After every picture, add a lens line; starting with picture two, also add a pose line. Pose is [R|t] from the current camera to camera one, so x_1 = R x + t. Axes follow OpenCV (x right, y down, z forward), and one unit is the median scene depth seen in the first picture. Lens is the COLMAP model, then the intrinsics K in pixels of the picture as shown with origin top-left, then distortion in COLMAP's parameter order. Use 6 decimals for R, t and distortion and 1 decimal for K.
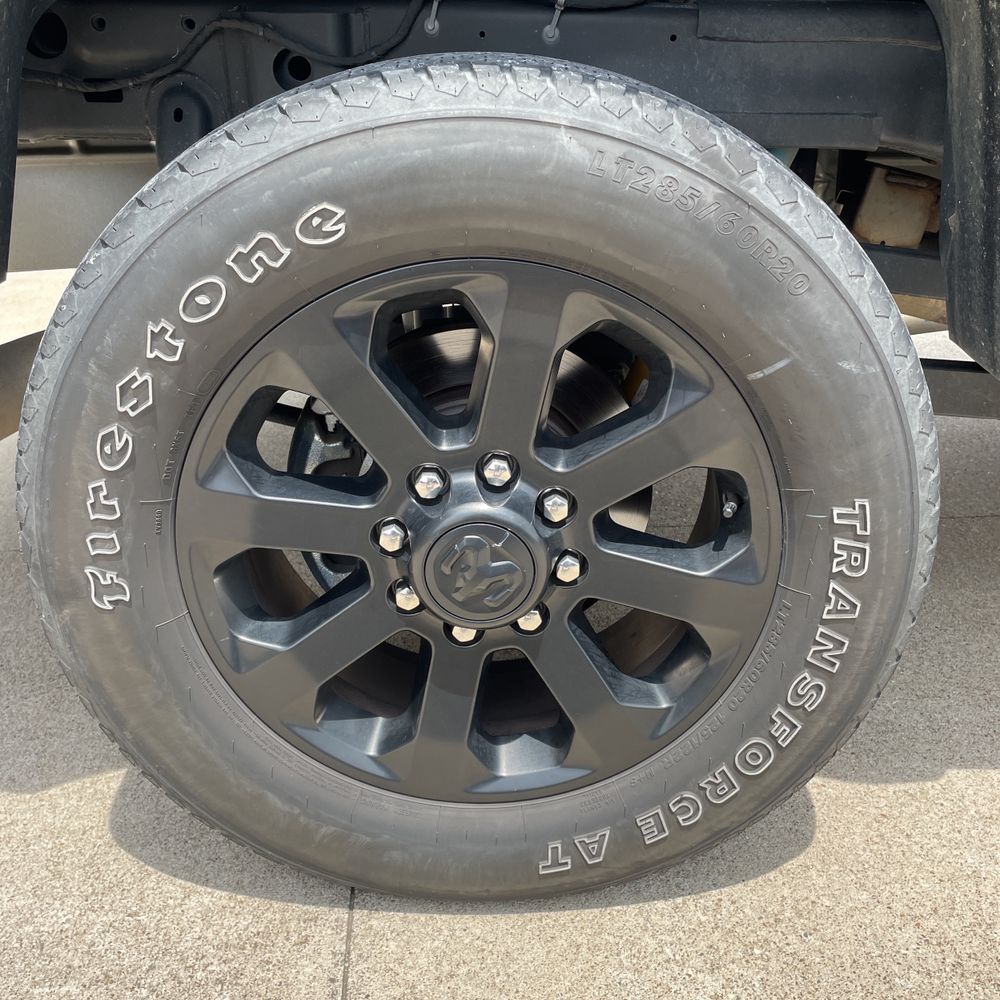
lens RADIAL K [[1026.0, 0, 500.0], [0, 1026.0, 500.0], [0, 0, 1]] dist [0.123044, -0.148213]
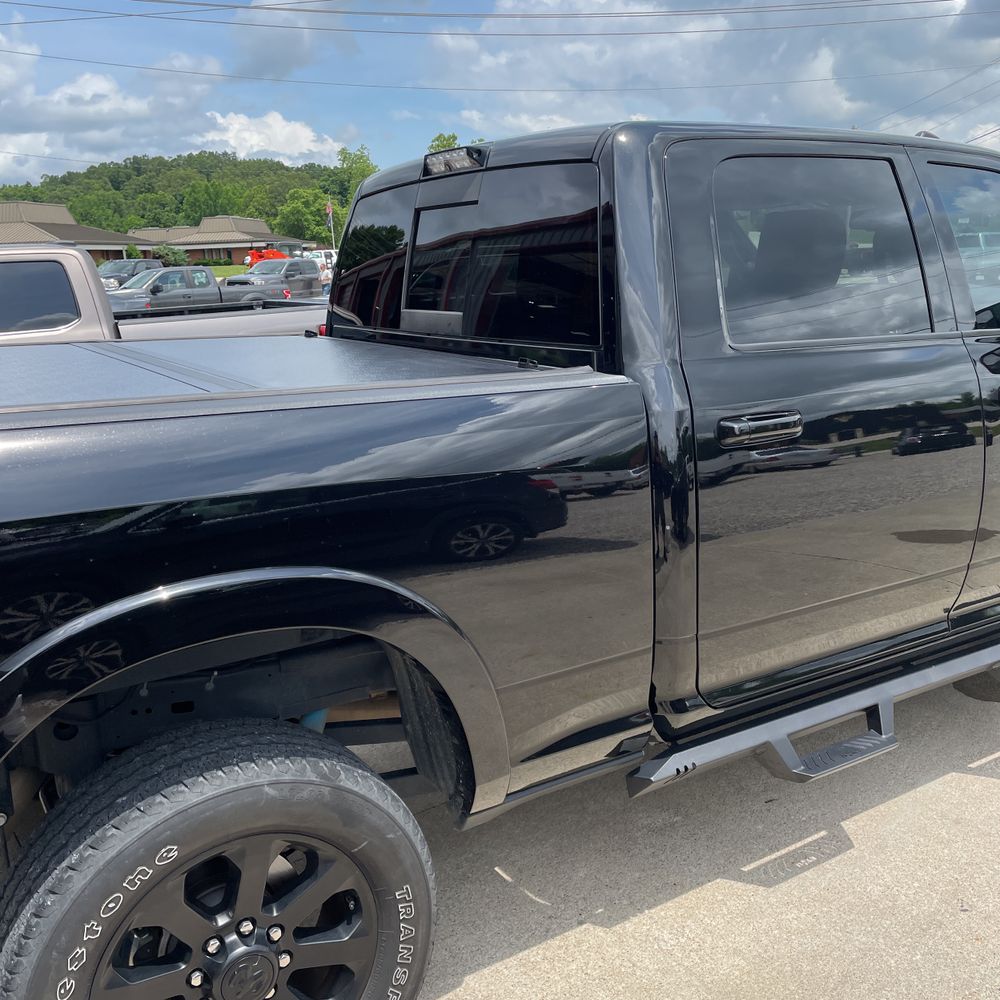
lens RADIAL K [[1026.0, 0, 500.0], [0, 1026.0, 500.0], [0, 0, 1]] dist [0.123044, -0.148213]
pose [[0.856364, -0.148318, 0.494614, -0.517851], [0.240487, 0.962196, -0.127844, -0.499636], [-0.456954, 0.228430, 0.859658, -1.353856]]
